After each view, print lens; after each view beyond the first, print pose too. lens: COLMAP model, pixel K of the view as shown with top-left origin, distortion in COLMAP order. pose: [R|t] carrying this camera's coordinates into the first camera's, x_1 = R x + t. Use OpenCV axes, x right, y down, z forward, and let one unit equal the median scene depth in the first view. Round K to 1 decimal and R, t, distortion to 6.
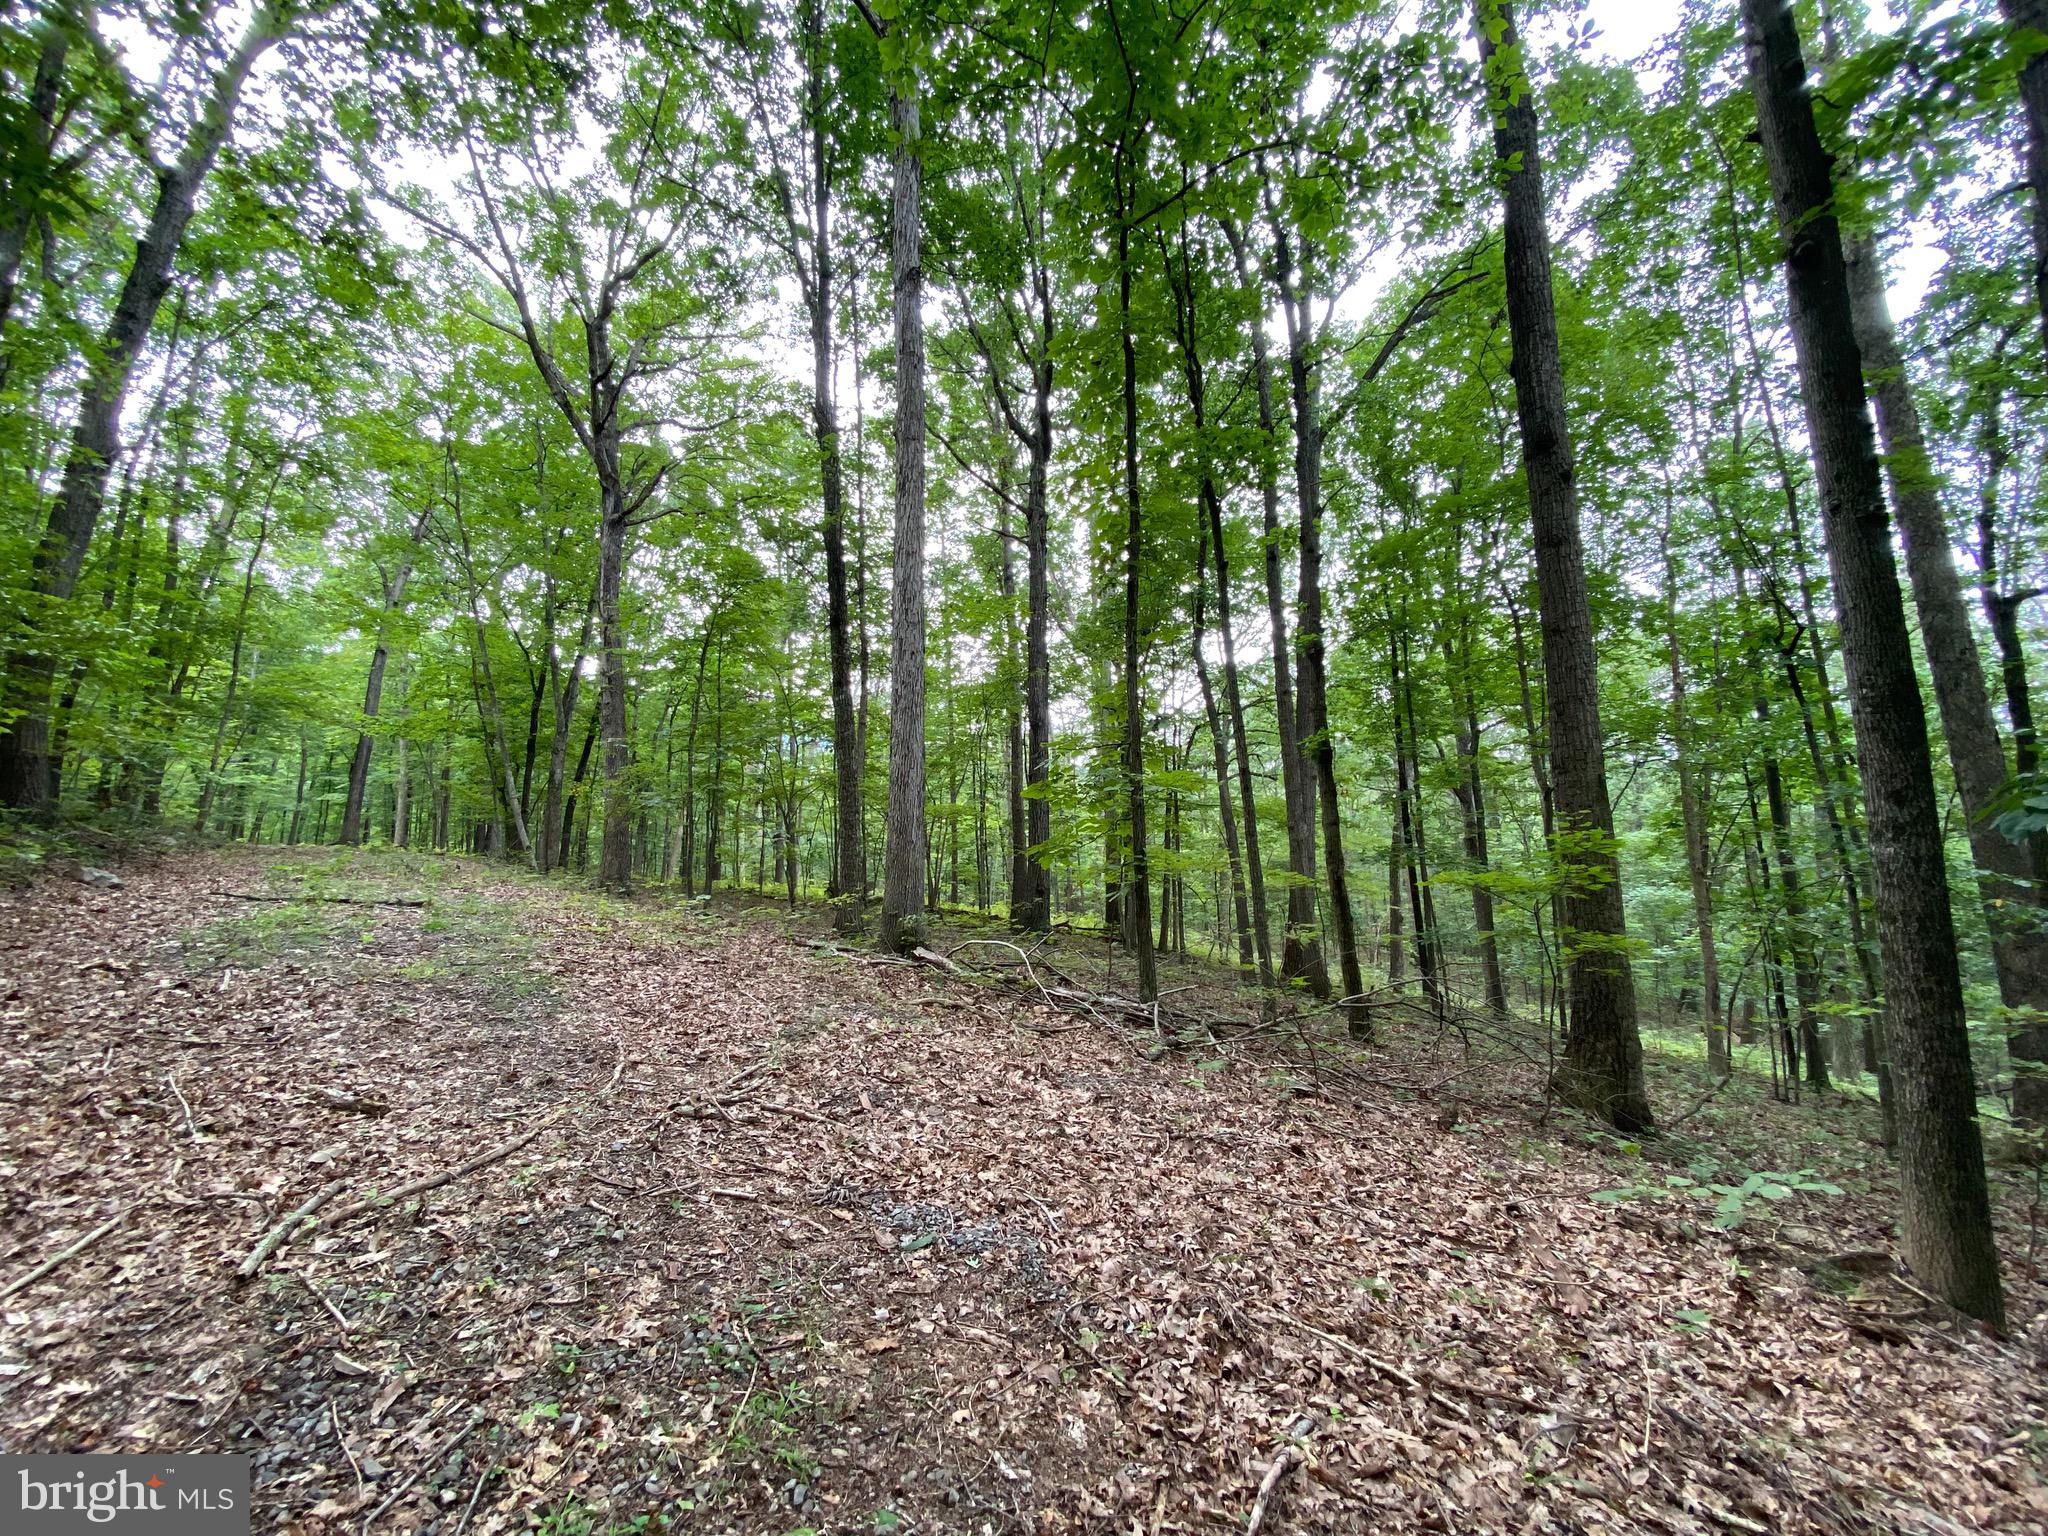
lens RADIAL K [[805.9, 0, 1024.0], [0, 805.9, 768.0], [0, 0, 1]] dist [0.000882, -0.013415]
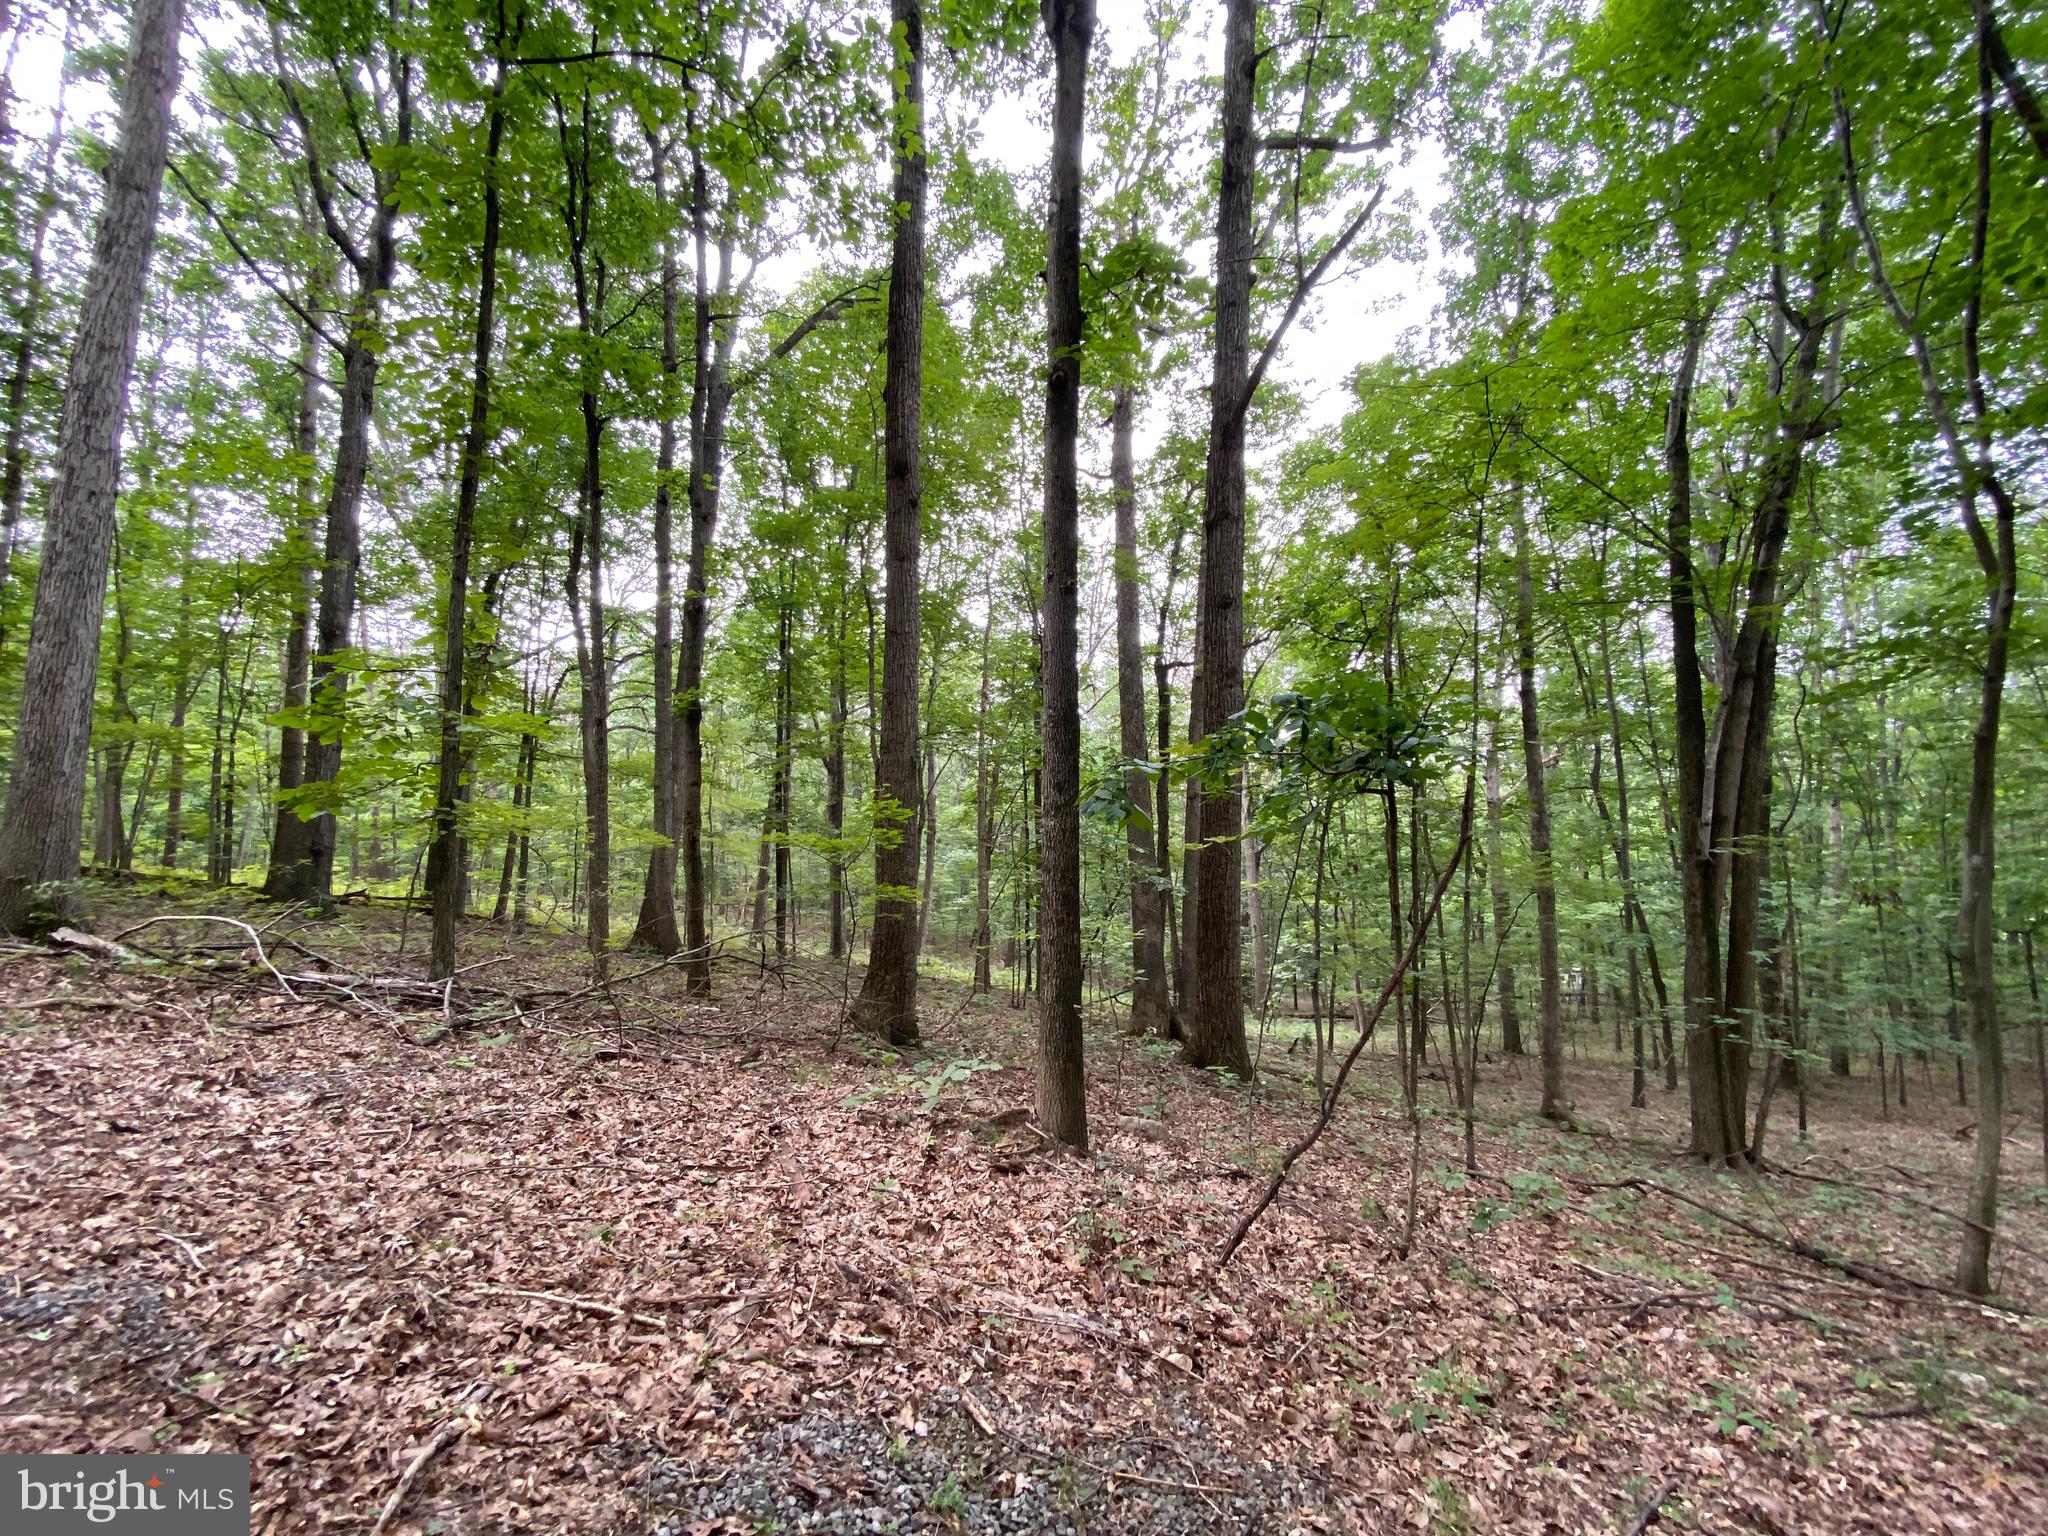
lens RADIAL K [[809.7, 0, 1024.0], [0, 809.7, 768.0], [0, 0, 1]] dist [0.000354, -0.012657]
pose [[0.758380, 0.072498, 0.647769, 0.100238], [-0.101966, 0.994755, 0.008044, -0.000934], [-0.643788, -0.072150, 0.761795, -0.059284]]
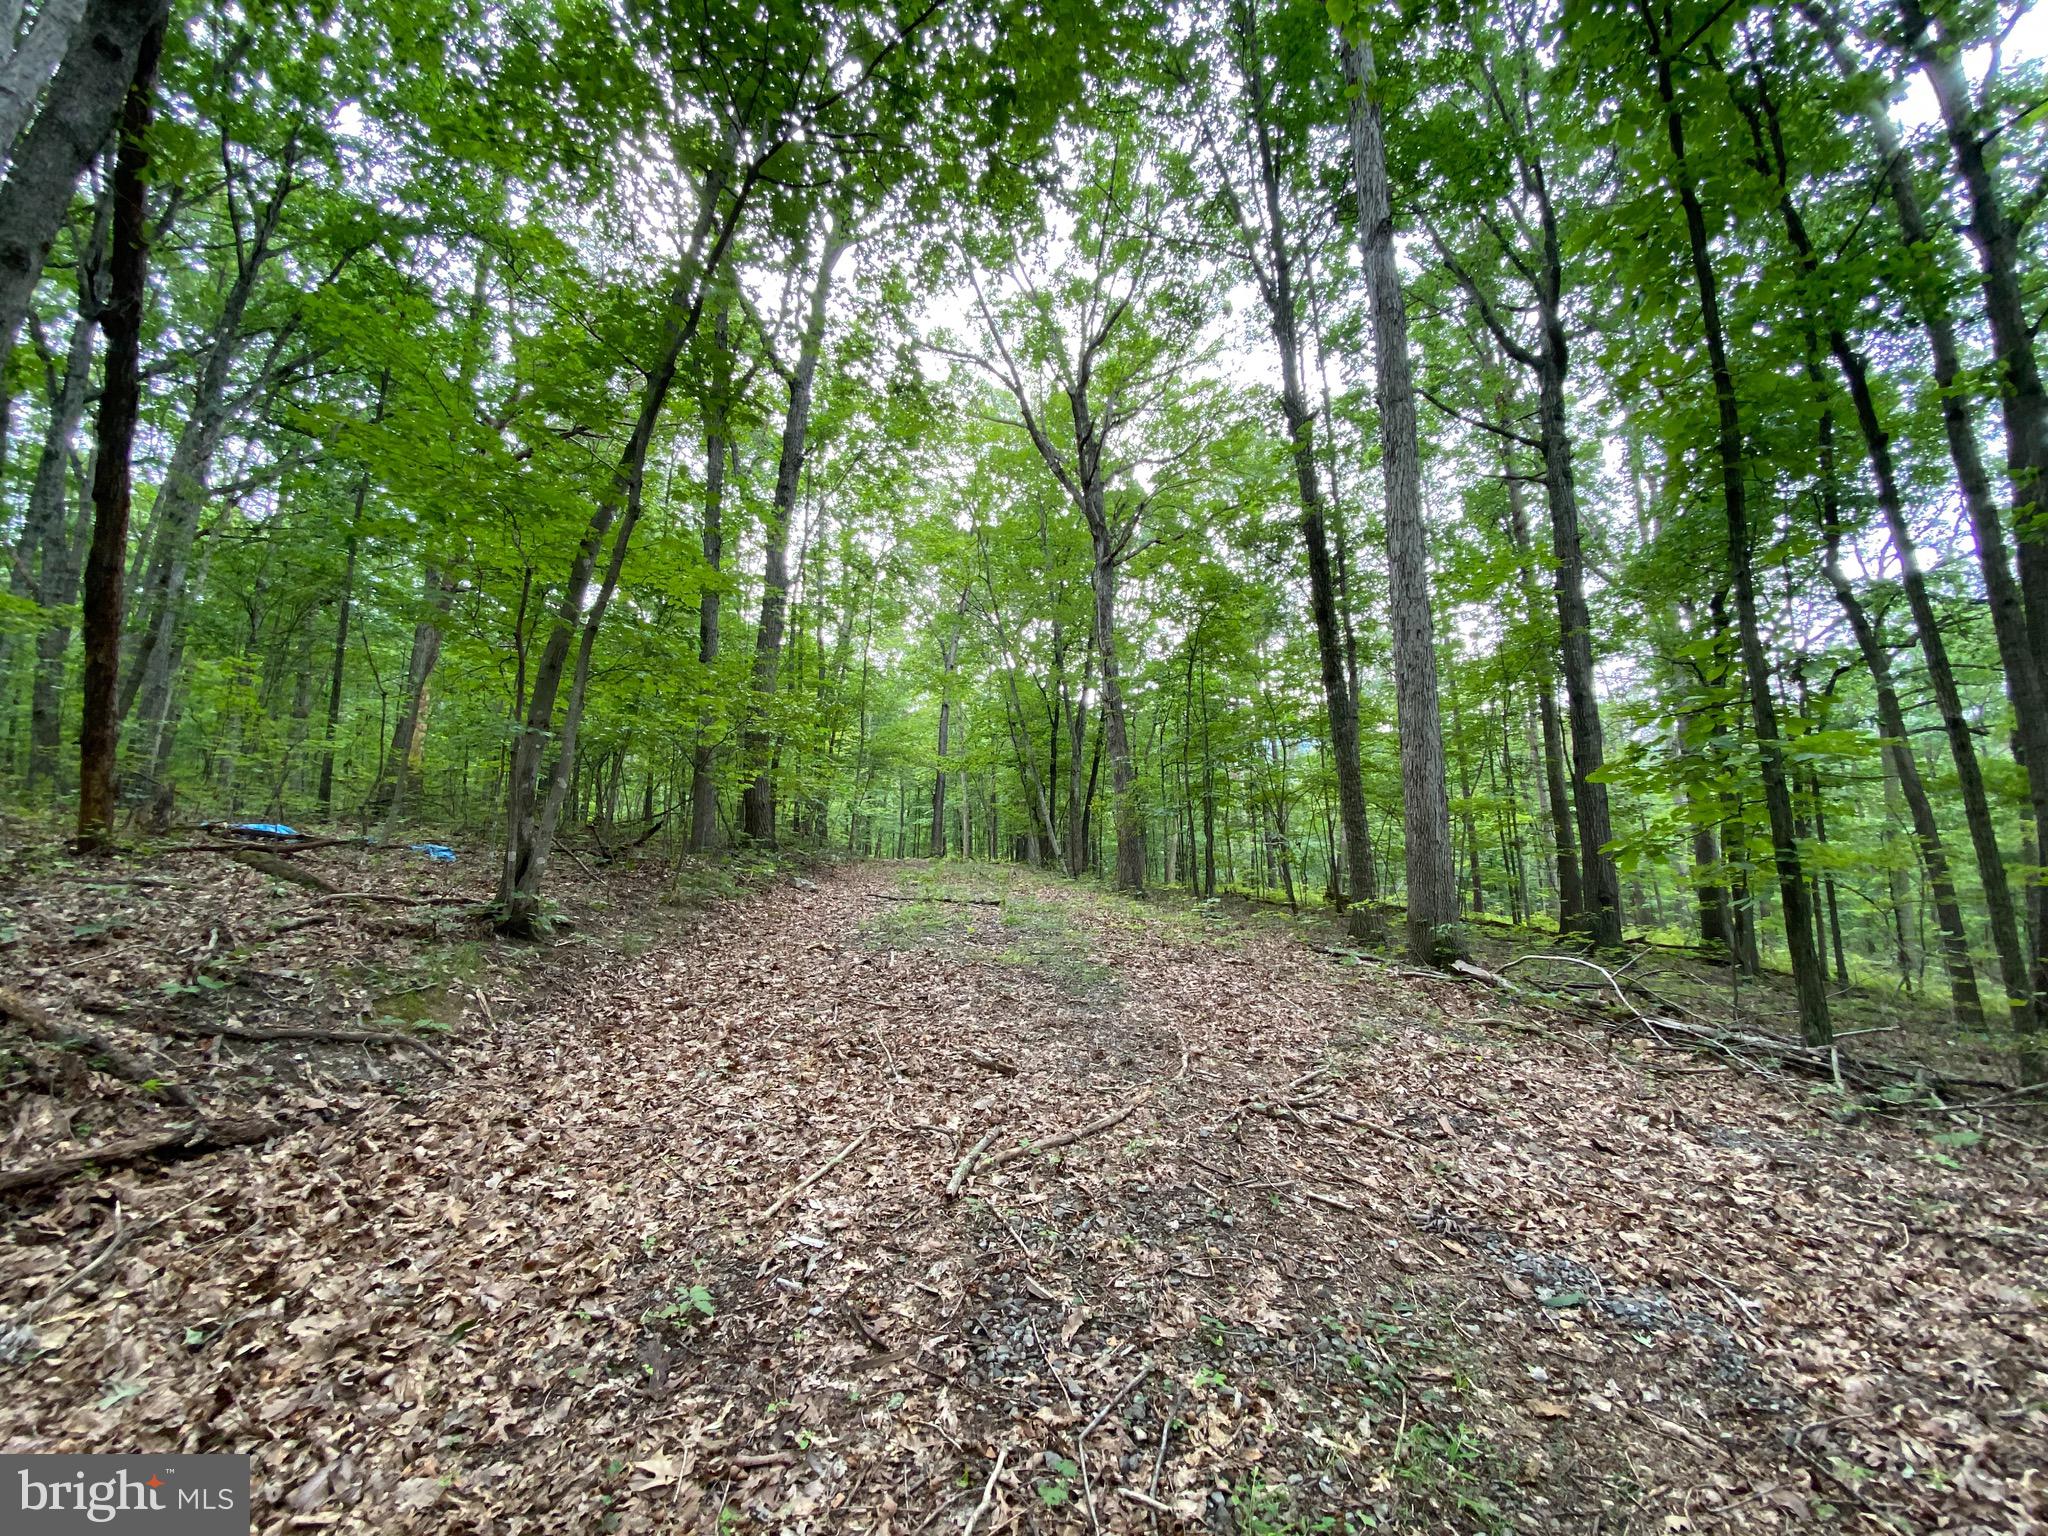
lens RADIAL K [[806.5, 0, 1024.0], [0, 806.5, 768.0], [0, 0, 1]] dist [-0.001842, -0.013090]
pose [[0.839087, -0.080472, -0.538012, -0.086598], [0.076032, 0.996639, -0.030489, 0.006232], [0.538657, -0.015323, 0.842385, -0.010448]]
